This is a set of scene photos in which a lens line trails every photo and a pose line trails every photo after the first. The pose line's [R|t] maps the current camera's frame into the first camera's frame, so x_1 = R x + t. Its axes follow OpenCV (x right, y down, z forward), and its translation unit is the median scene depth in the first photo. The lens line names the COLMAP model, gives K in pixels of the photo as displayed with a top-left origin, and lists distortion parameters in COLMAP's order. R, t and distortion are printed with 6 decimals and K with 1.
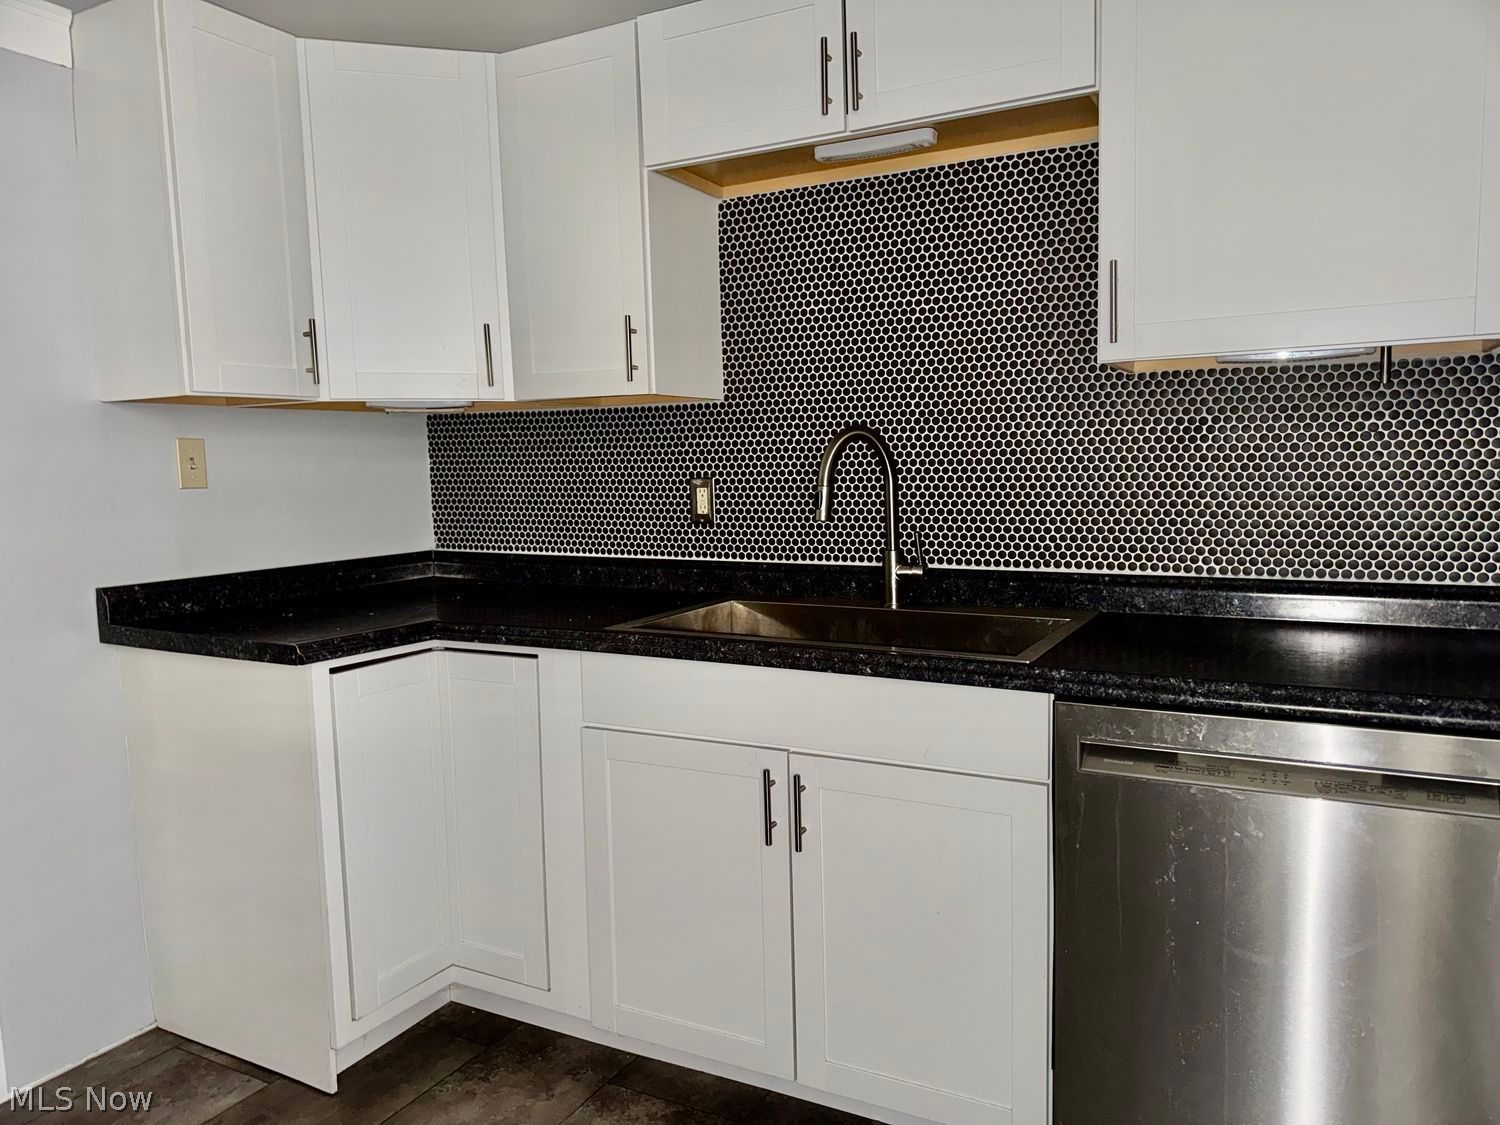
lens RADIAL K [[1048.1, 0, 753.5], [0, 1048.1, 573.3], [0, 0, 1]] dist [0.160608, -0.282680]
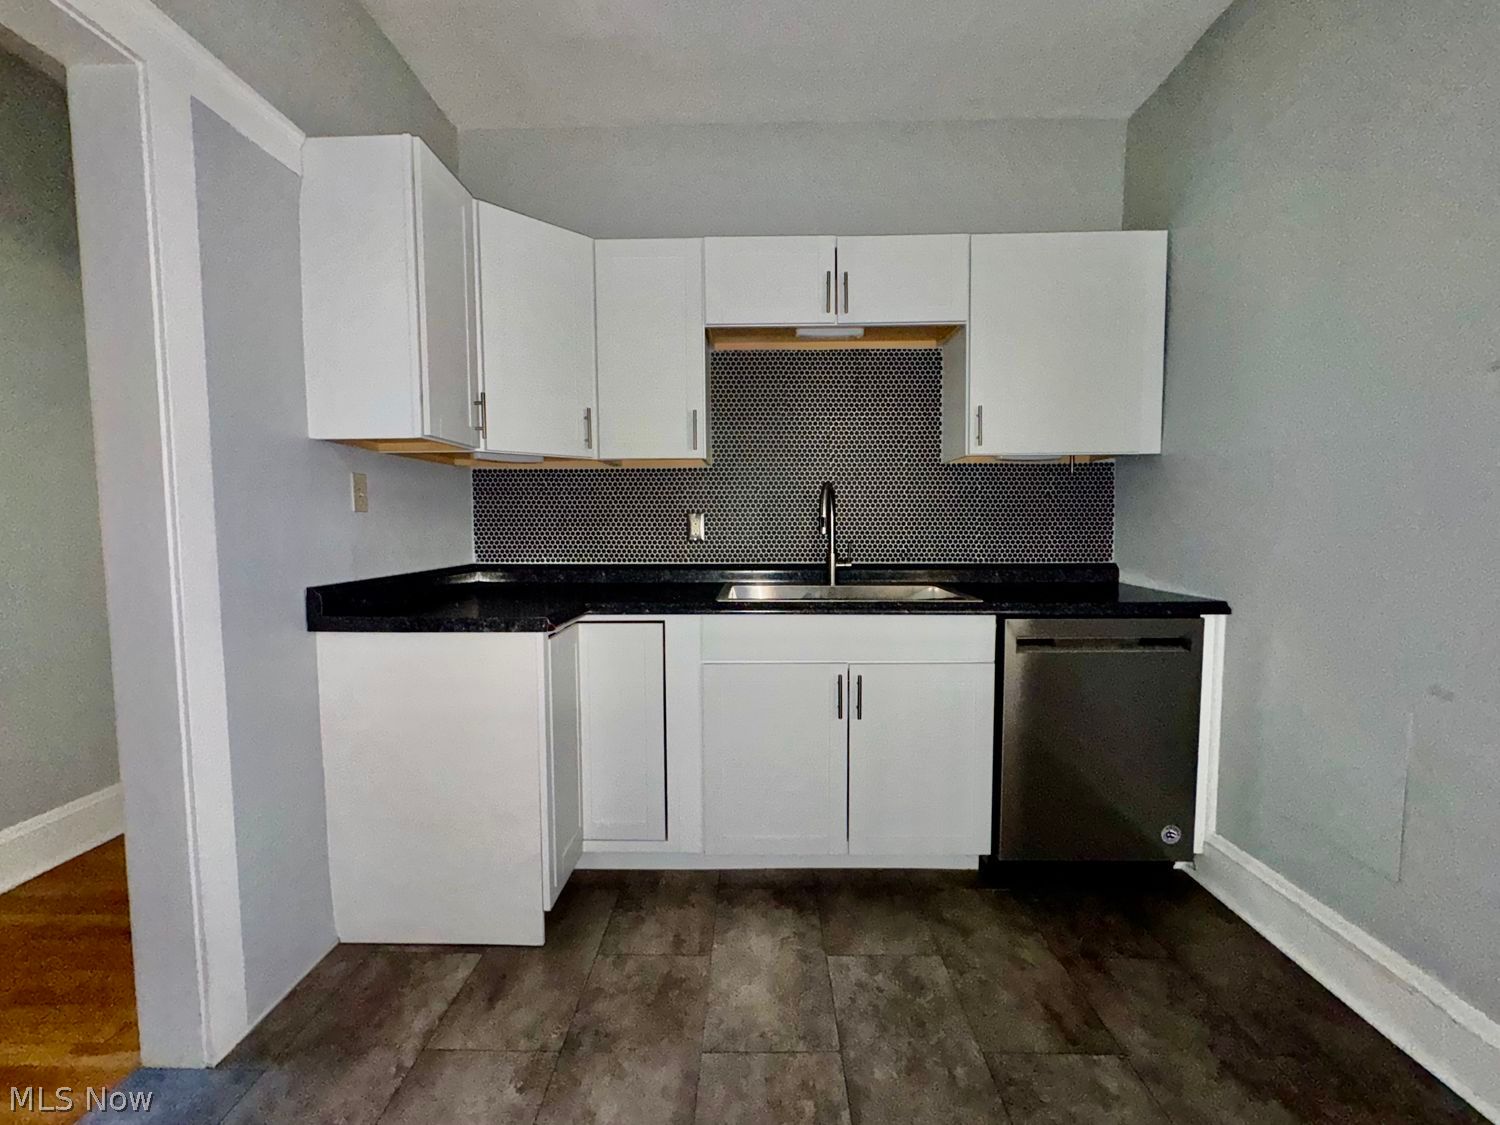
lens RADIAL K [[624.3, 0, 743.4], [0, 624.3, 557.0], [0, 0, 1]] dist [0.001404, 0.000182]
pose [[0.888964, -0.008655, 0.457895, -0.498135], [0.035523, 0.998112, -0.050099, 0.032920], [-0.456597, 0.060802, 0.887594, 0.129845]]
